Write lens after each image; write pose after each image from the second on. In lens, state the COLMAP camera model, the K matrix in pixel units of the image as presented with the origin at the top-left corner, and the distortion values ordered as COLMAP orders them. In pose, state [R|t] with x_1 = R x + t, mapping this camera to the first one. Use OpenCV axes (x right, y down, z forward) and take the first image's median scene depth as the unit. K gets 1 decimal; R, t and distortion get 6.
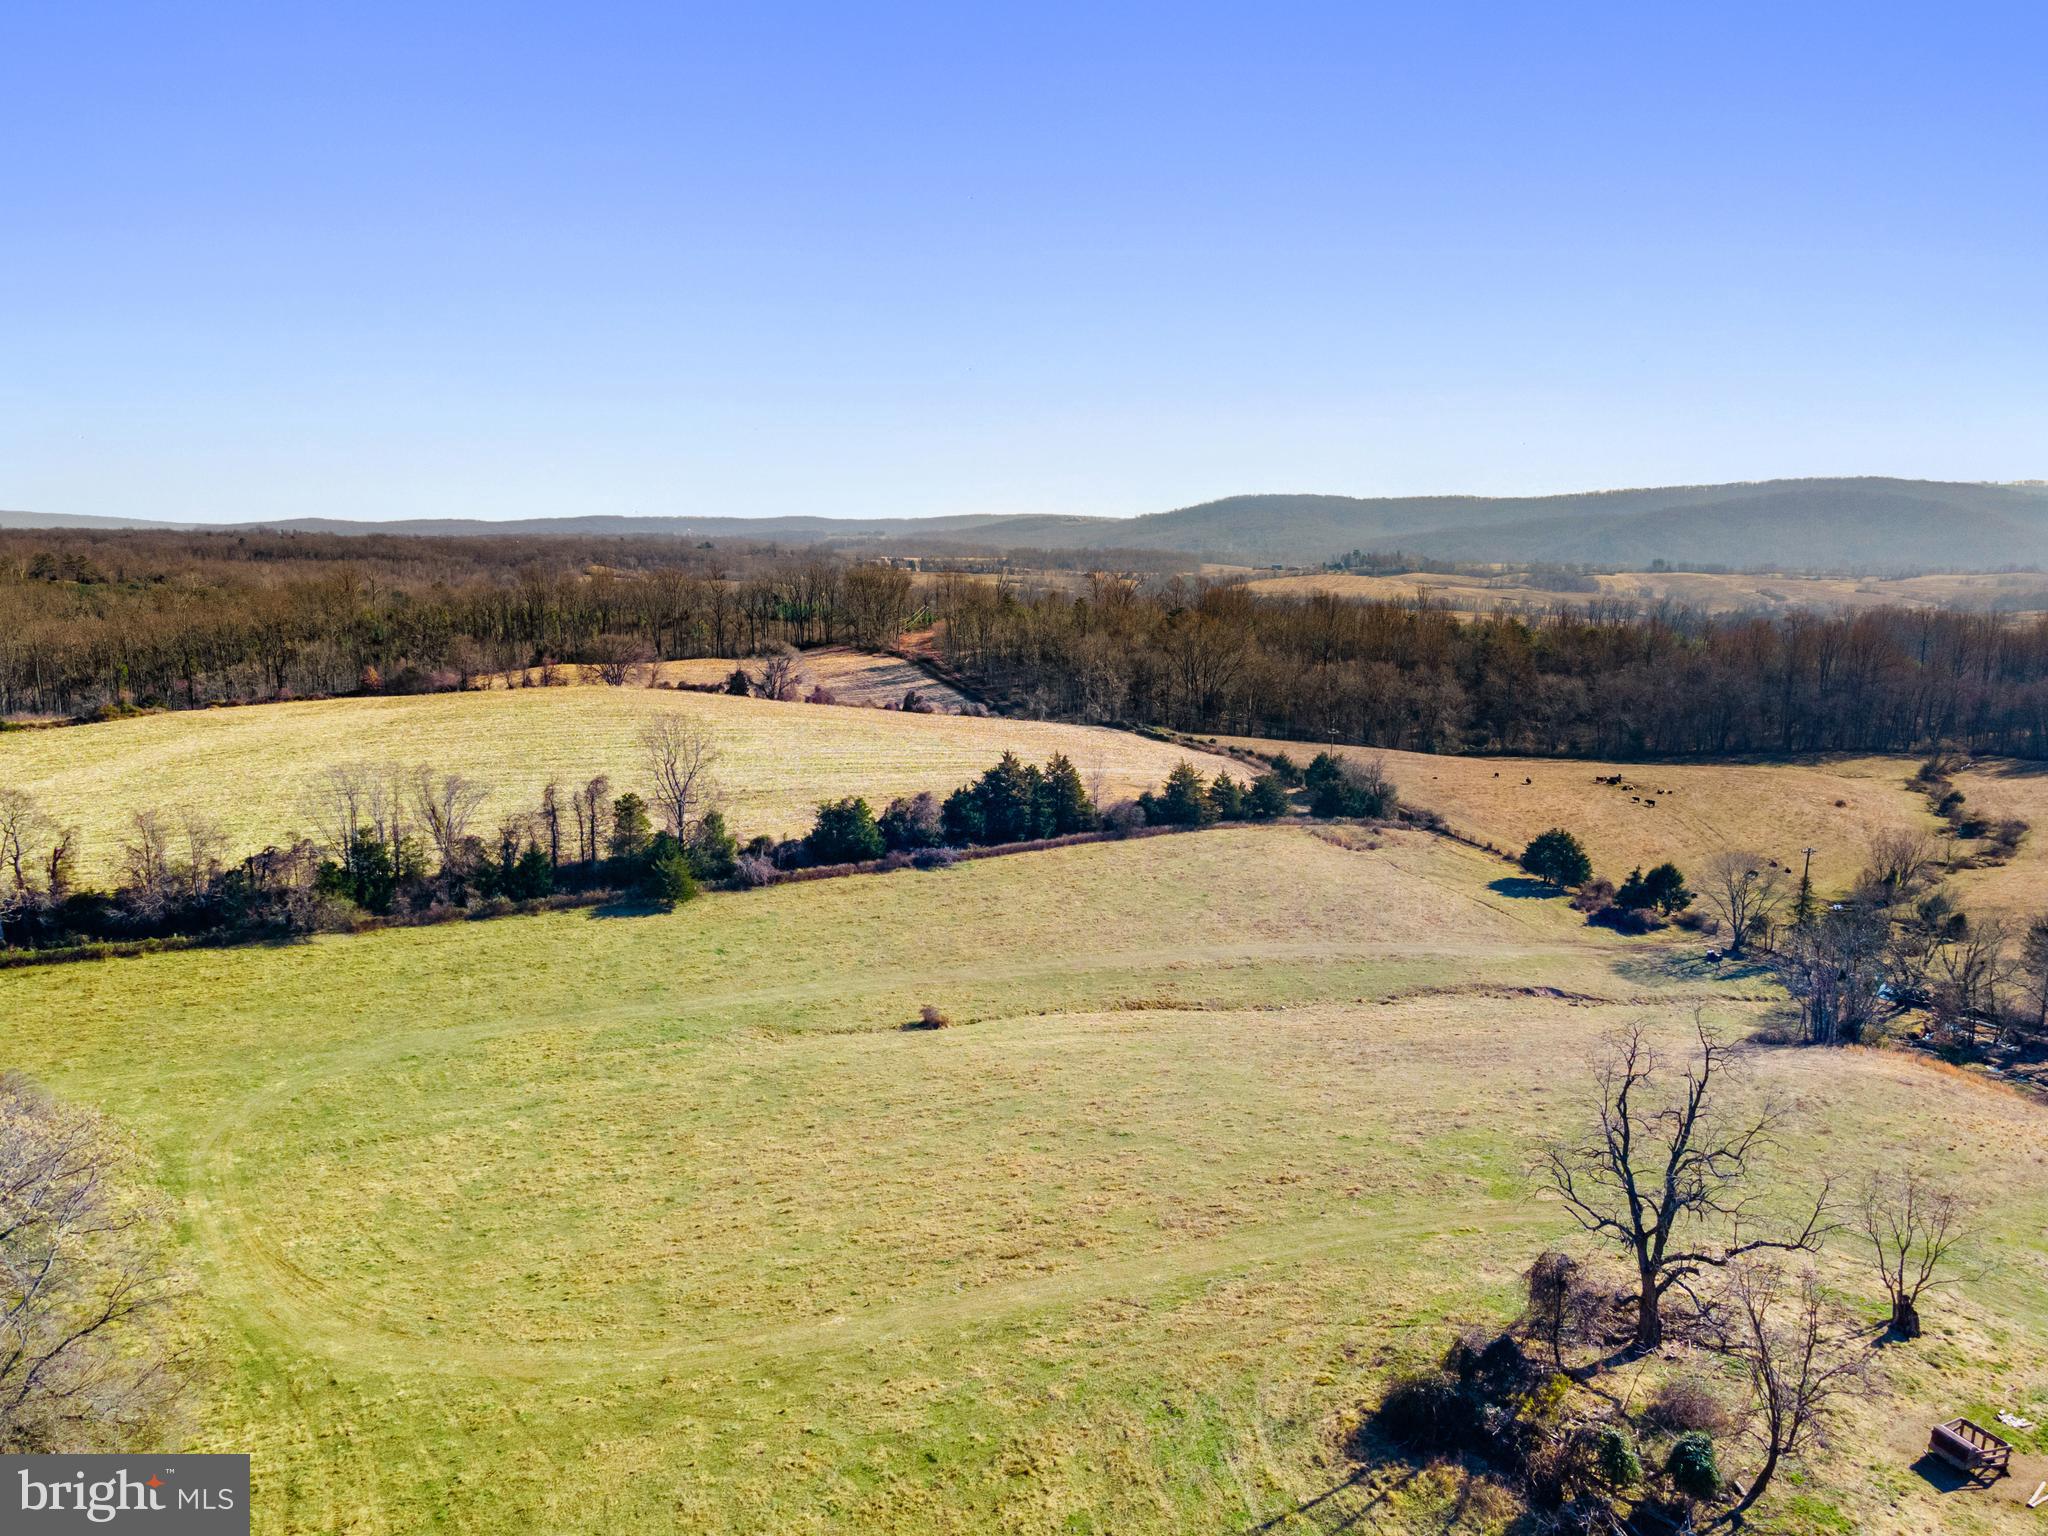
lens RADIAL K [[1476.4, 0, 1034.6], [0, 1476.4, 761.2], [0, 0, 1]] dist [0.034877, 0.020916]
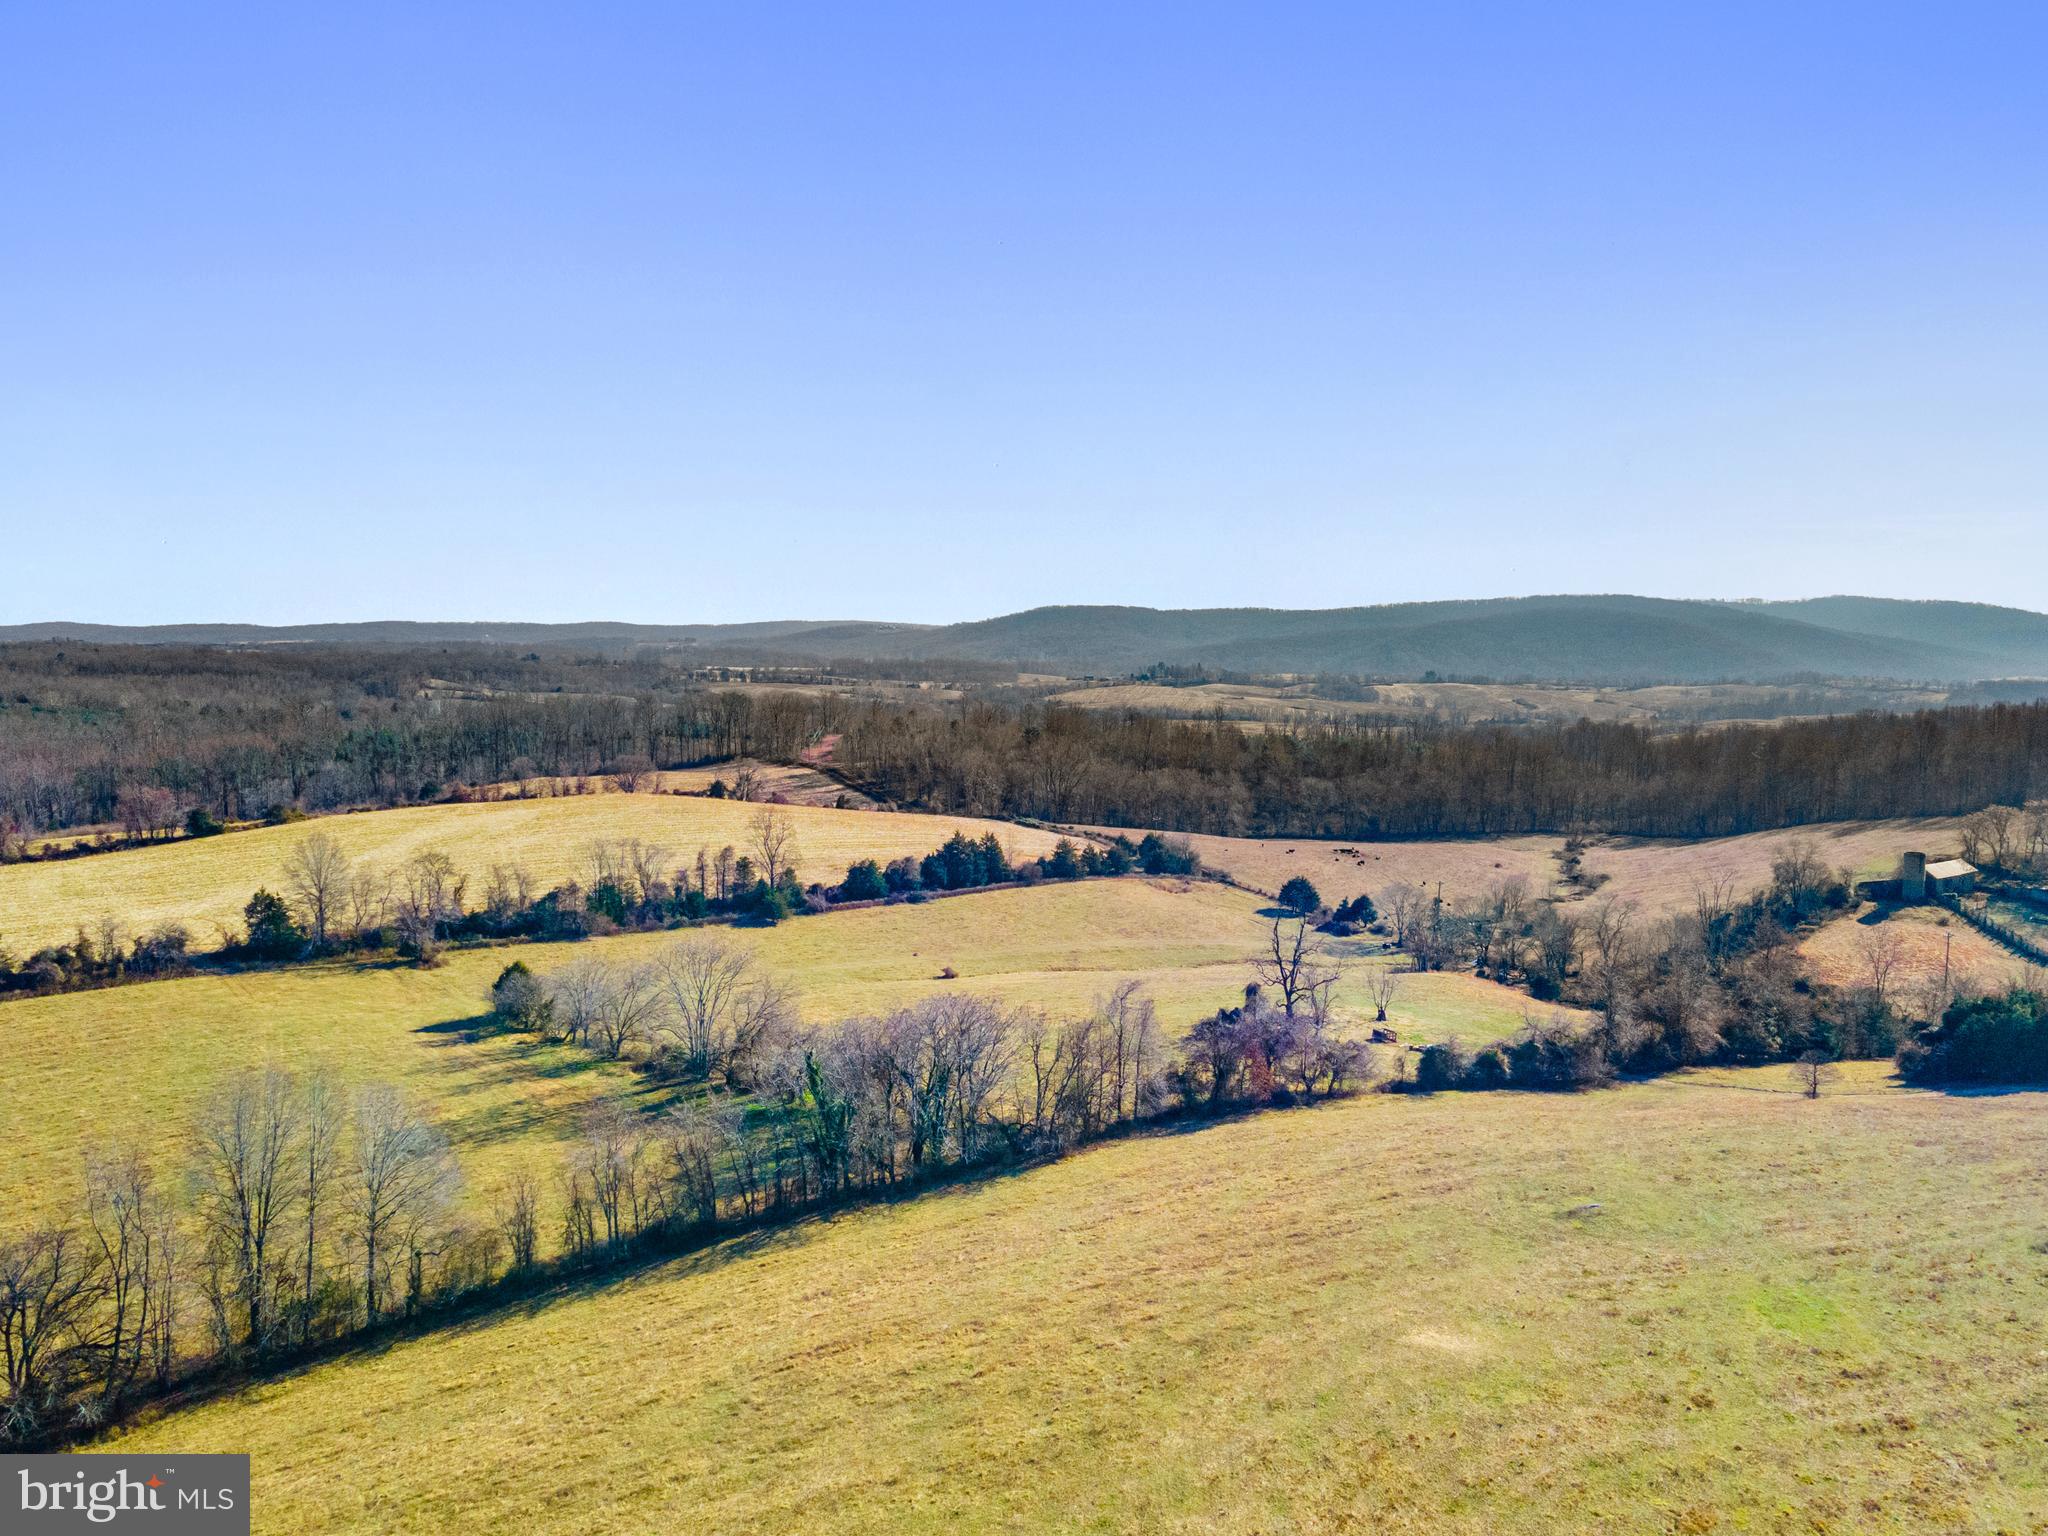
lens RADIAL K [[1476.4, 0, 1028.9], [0, 1476.4, 765.0], [0, 0, 1]] dist [0.034877, 0.020916]
pose [[0.992339, -0.008489, 0.123256, -0.087243], [0.016884, 0.997595, -0.067227, 0.019650], [-0.122389, 0.068793, 0.990095, -0.366411]]
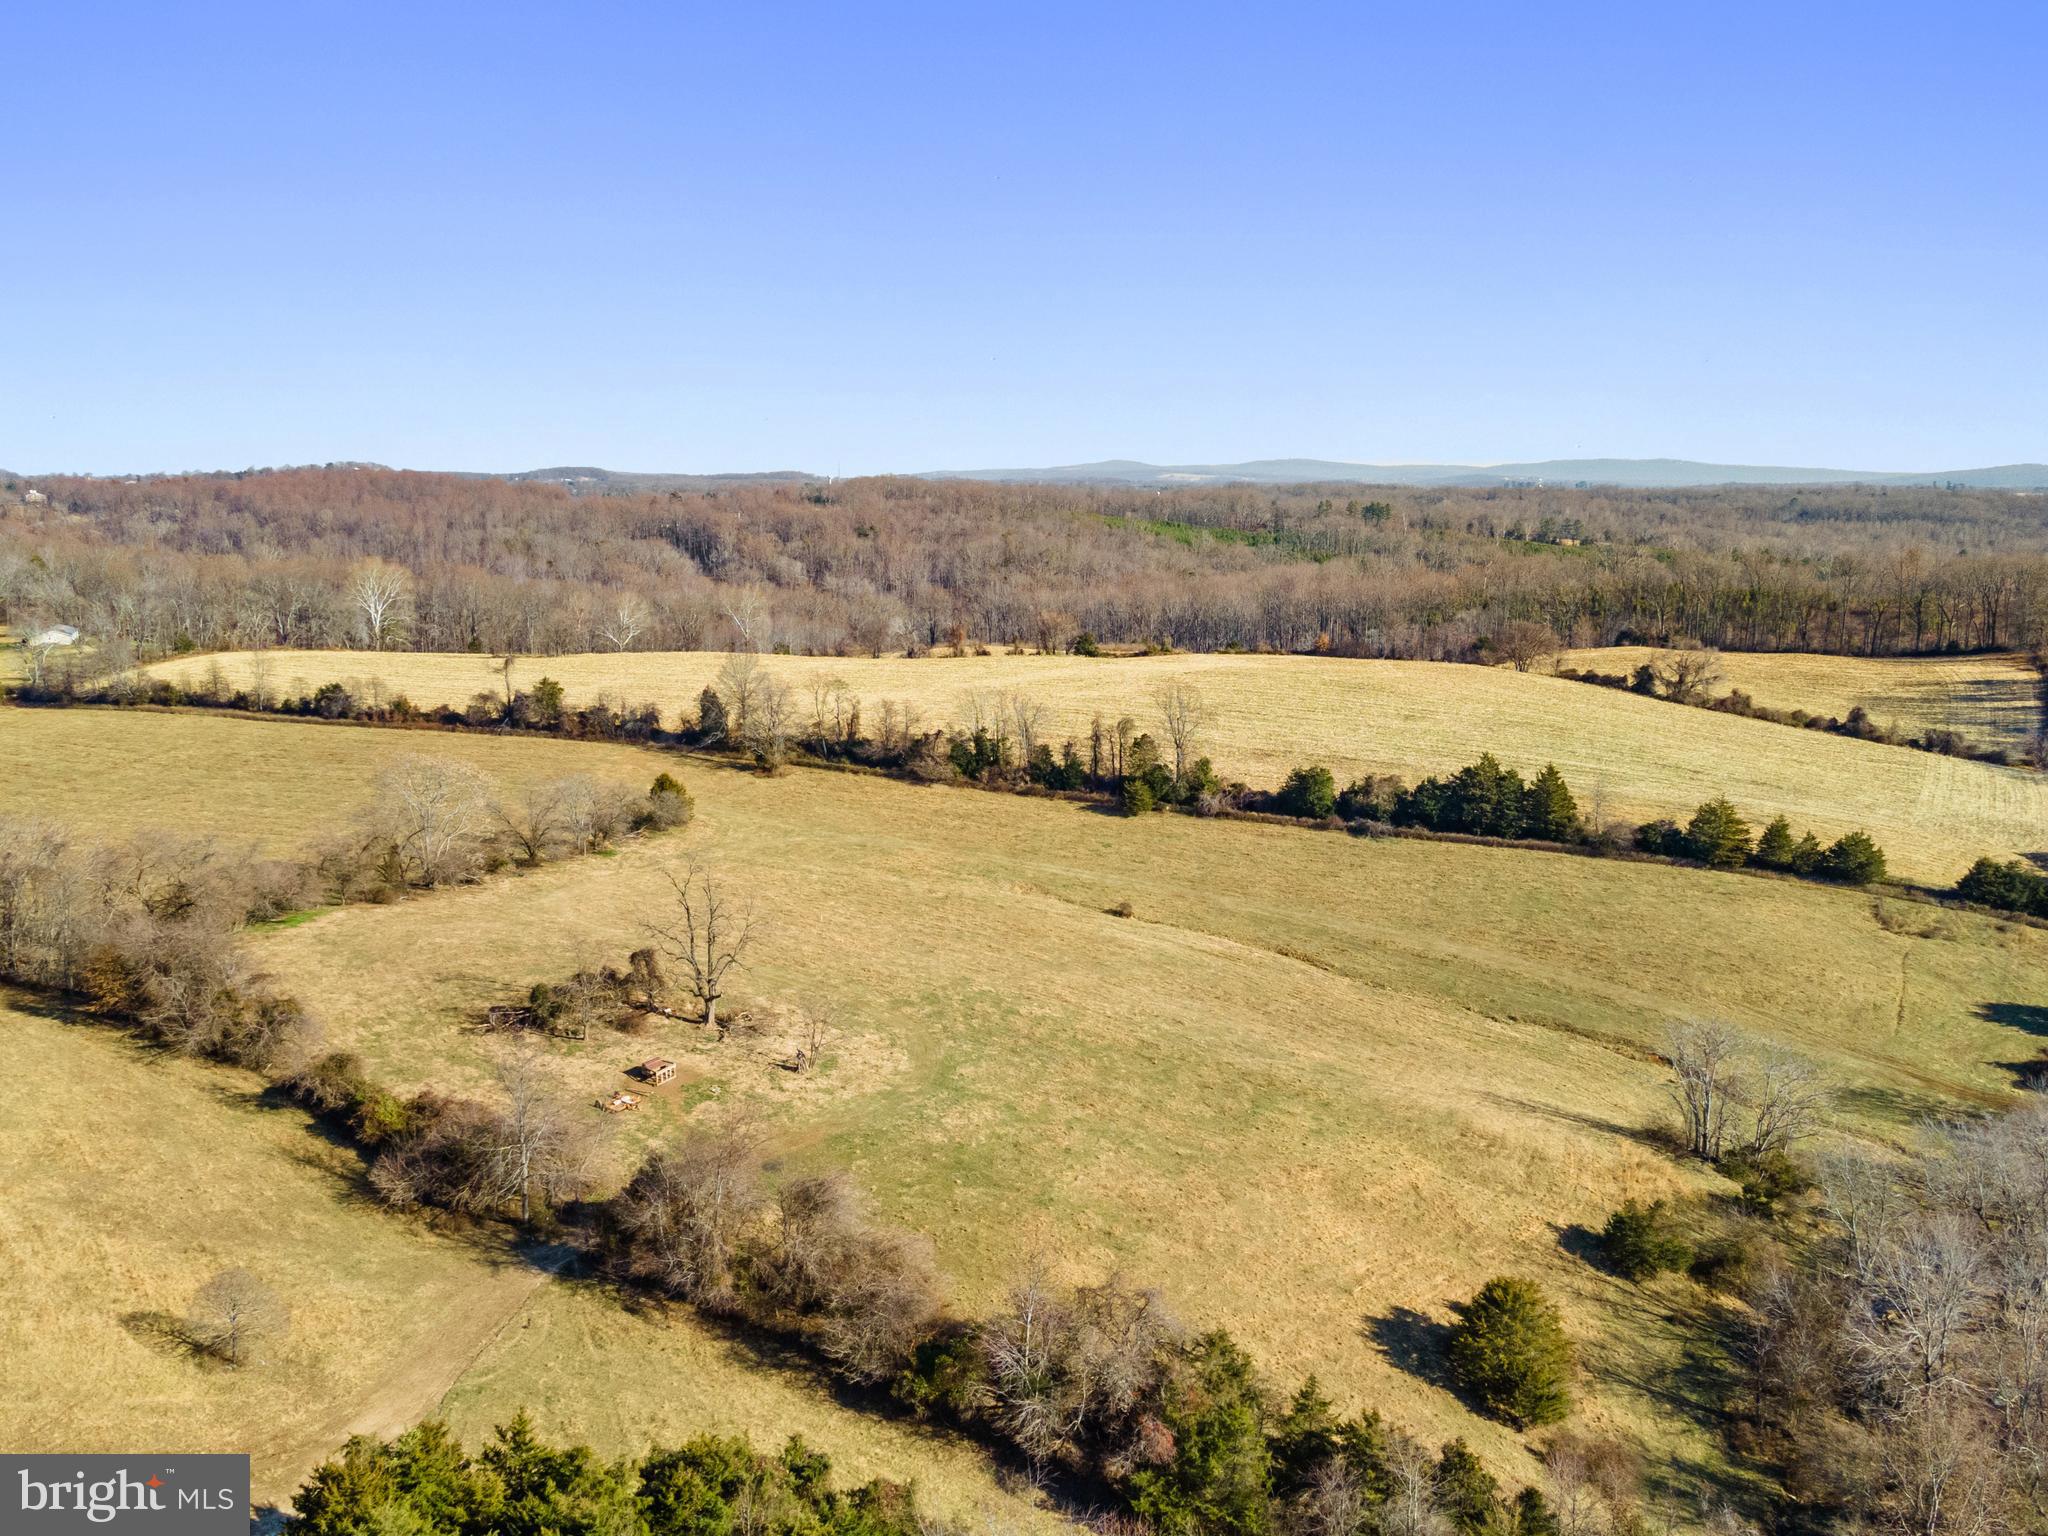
lens RADIAL K [[1557.8, 0, 1007.5], [0, 1557.8, 767.7], [0, 0, 1]] dist [0.039761, 0.007140]
pose [[0.530276, 0.153013, -0.833903, 0.487377], [-0.130438, 0.986593, 0.098085, -0.040384], [0.837731, 0.056761, 0.543125, 0.045301]]
